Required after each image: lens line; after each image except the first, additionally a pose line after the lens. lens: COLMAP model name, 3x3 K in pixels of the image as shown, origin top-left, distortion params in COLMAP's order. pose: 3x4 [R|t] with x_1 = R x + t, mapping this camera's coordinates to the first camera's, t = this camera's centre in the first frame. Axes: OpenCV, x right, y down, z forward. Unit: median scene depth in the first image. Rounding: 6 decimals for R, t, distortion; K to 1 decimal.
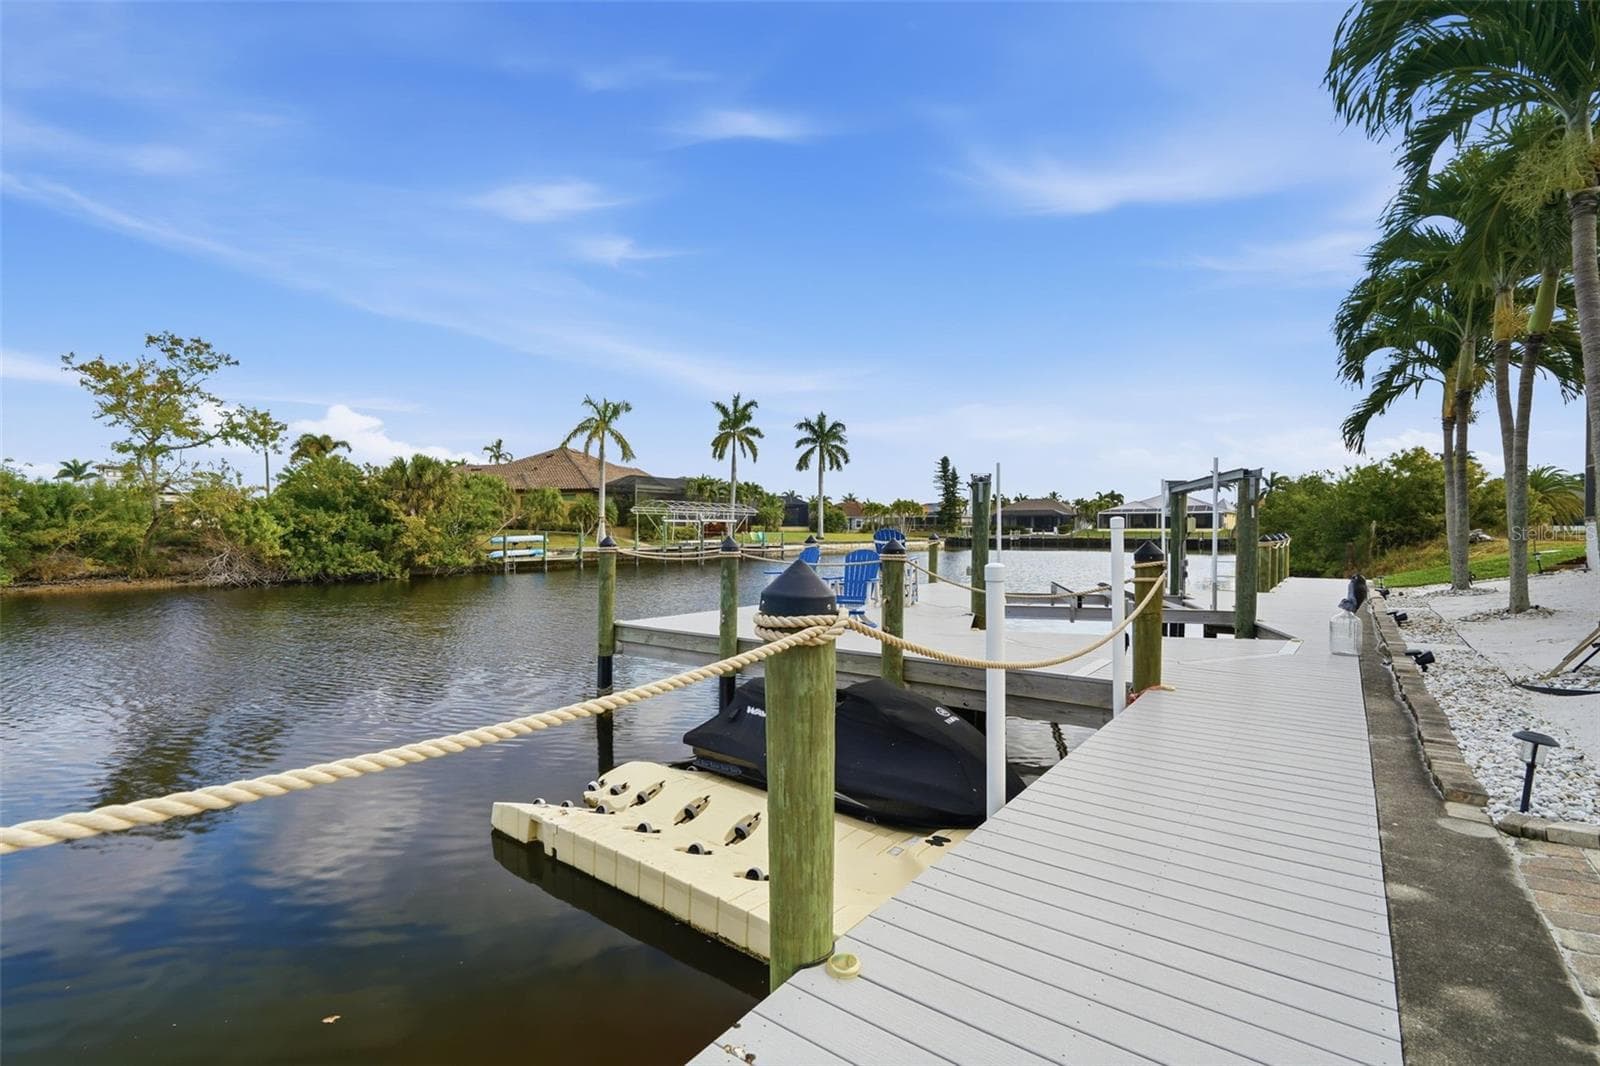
lens RADIAL K [[732.1, 0, 793.5], [0, 732.1, 538.3], [0, 0, 1]] dist [-0.001860, -0.000666]
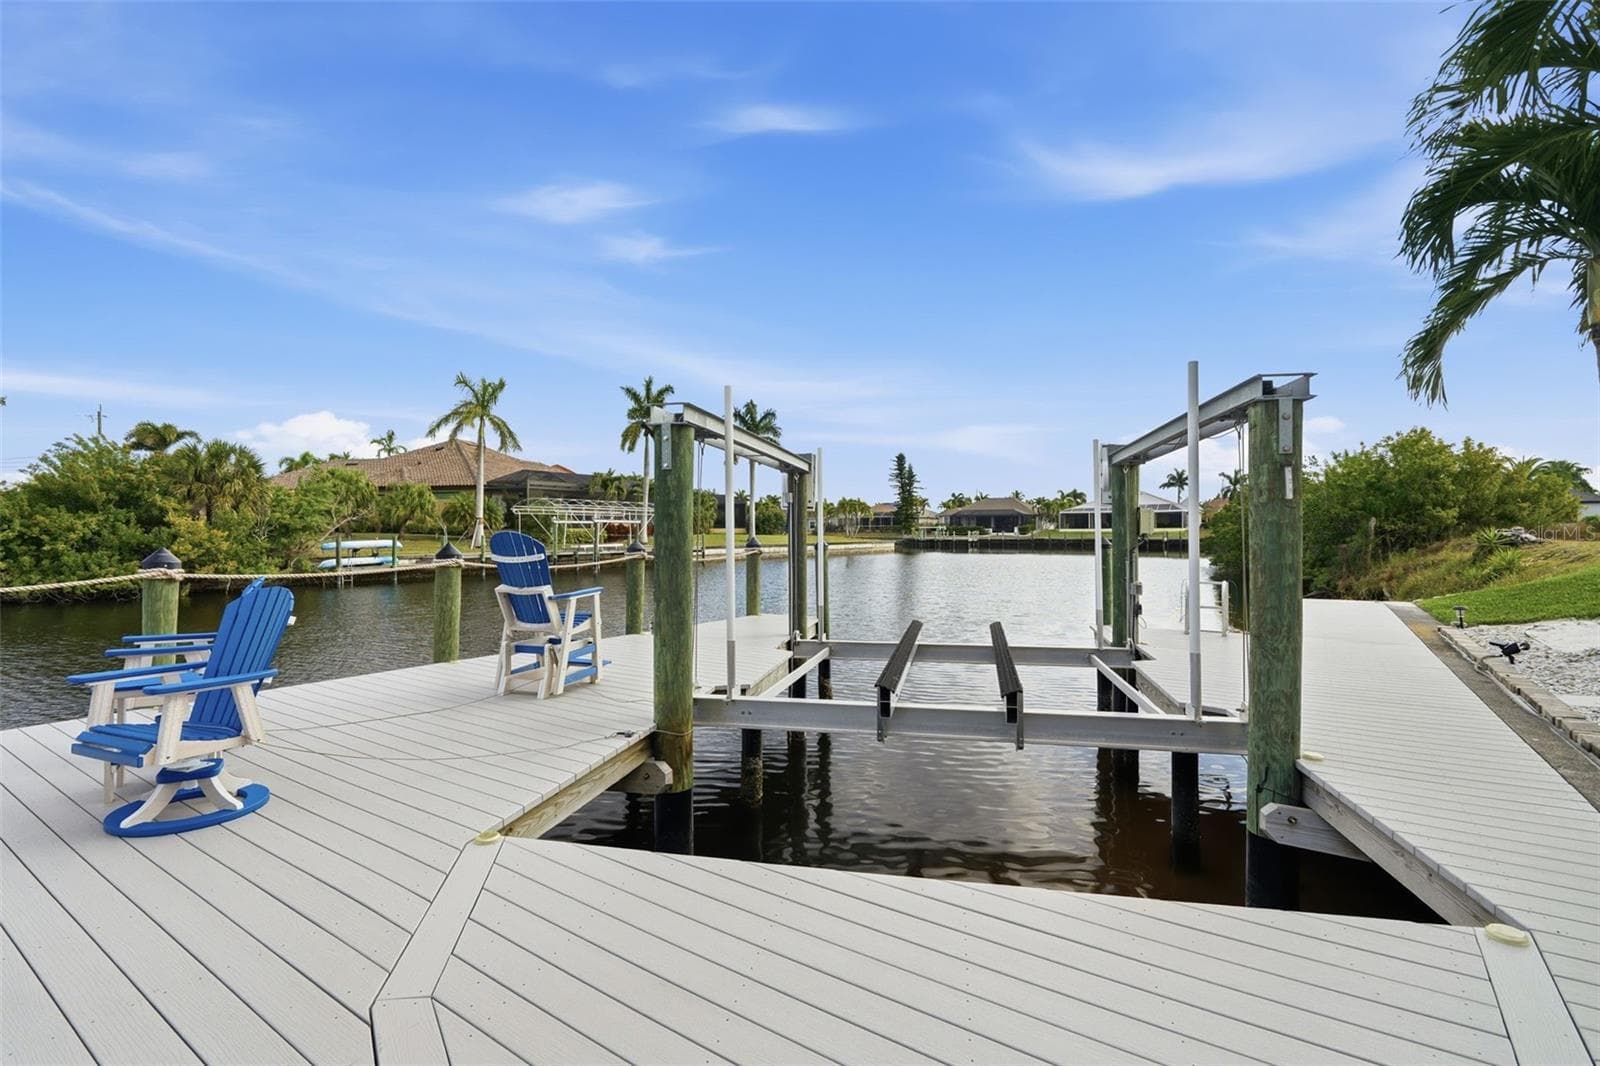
lens RADIAL K [[732.1, 0, 806.5], [0, 732.1, 527.7], [0, 0, 1]] dist [-0.001860, -0.000666]
pose [[0.998631, -0.004547, 0.052110, 0.074083], [0.005416, 0.999848, -0.016553, -0.001512], [-0.052027, 0.016812, 0.998504, 0.132442]]
